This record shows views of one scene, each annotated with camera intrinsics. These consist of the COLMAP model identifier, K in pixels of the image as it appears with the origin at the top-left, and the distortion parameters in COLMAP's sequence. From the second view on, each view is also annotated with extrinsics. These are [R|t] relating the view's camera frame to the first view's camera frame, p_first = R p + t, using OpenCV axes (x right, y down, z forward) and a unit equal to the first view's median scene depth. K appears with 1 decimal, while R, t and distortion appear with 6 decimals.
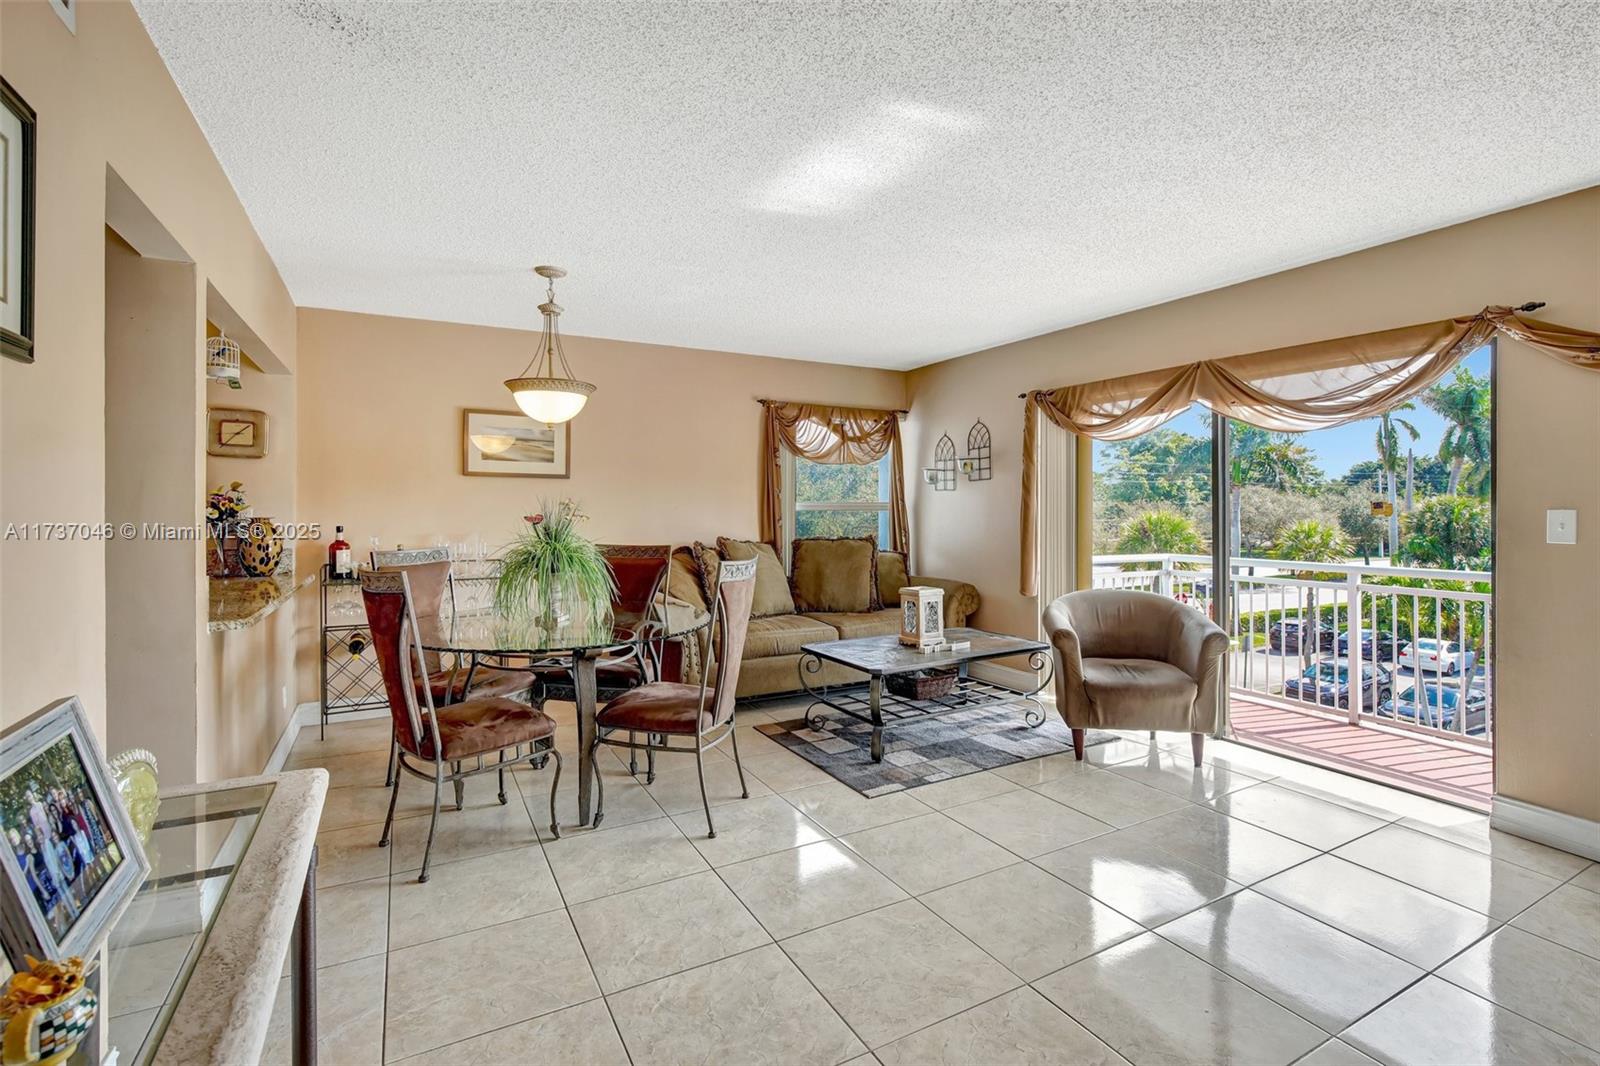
lens RADIAL K [[742.1, 0, 805.2], [0, 742.1, 512.6], [0, 0, 1]] dist [-0.020220, 0.005834]
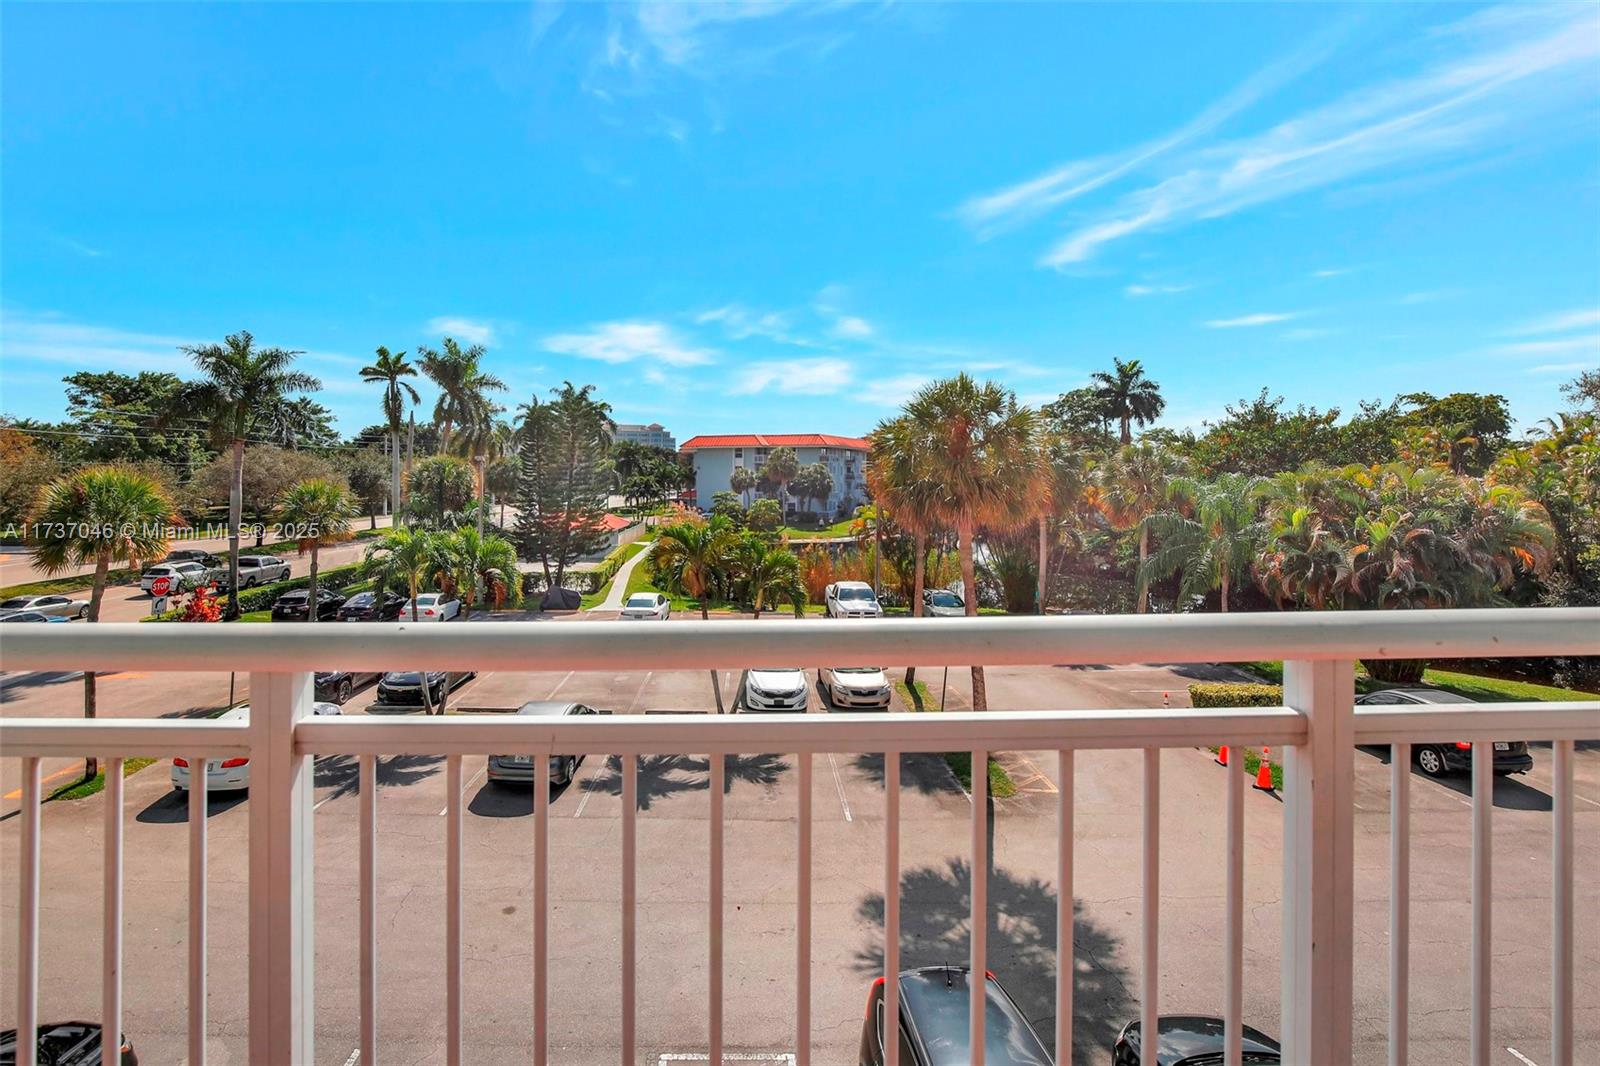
lens RADIAL K [[784.1, 0, 723.9], [0, 784.1, 425.3], [0, 0, 1]] dist [-0.014895, 0.000685]
pose [[0.478414, 0.048032, 0.876820, 0.553065], [0.008830, 0.998189, -0.059498, 0.034783], [-0.878090, 0.036207, 0.477124, 0.706849]]
